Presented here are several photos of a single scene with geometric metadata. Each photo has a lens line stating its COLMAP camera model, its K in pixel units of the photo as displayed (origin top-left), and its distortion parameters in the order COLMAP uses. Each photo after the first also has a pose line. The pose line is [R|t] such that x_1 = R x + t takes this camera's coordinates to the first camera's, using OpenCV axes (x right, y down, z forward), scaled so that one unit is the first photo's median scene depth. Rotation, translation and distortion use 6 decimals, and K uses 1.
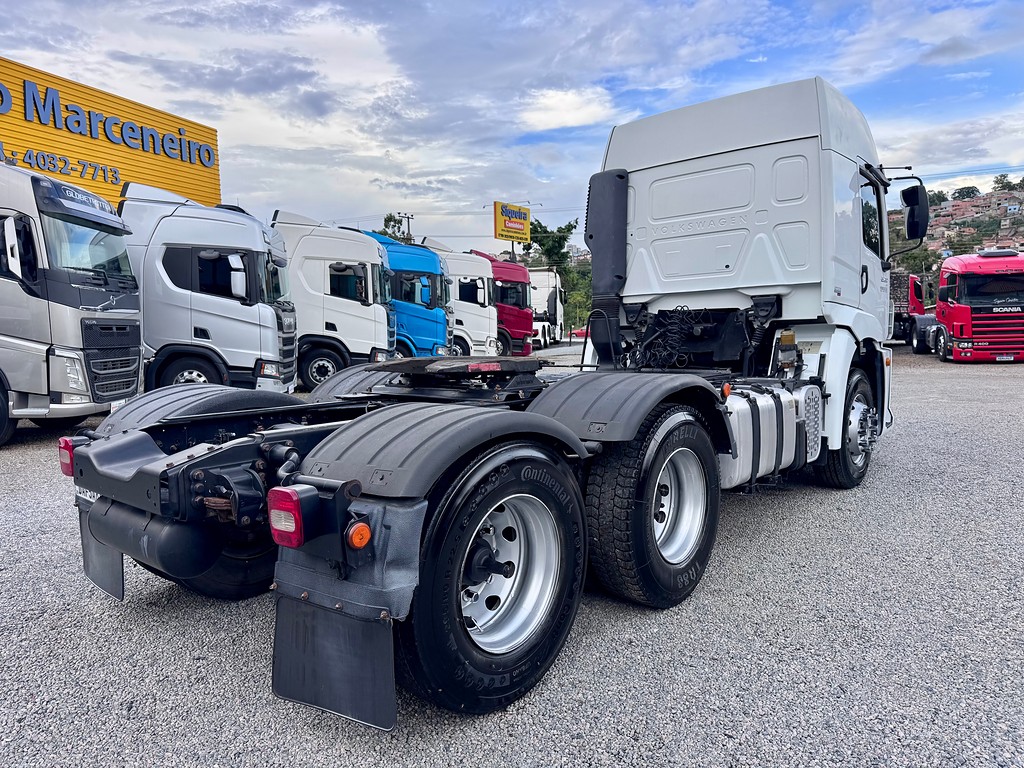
lens RADIAL K [[758.8, 0, 513.4], [0, 758.8, 381.9], [0, 0, 1]] dist [0.075495, -0.090149]
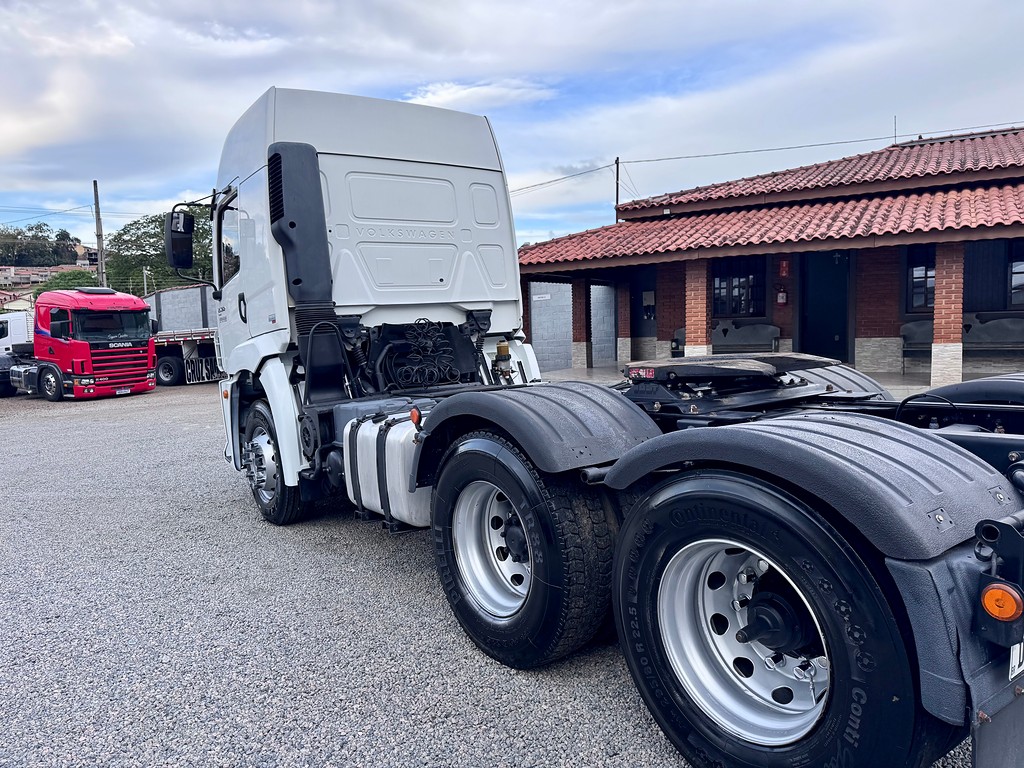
lens RADIAL K [[758.8, 0, 513.4], [0, 758.8, 381.9], [0, 0, 1]] dist [0.075495, -0.090149]
pose [[0.188189, -0.051539, 0.980780, -0.615373], [0.113245, 0.993100, 0.030458, -0.037488], [-0.975582, 0.105336, 0.192727, 0.680271]]
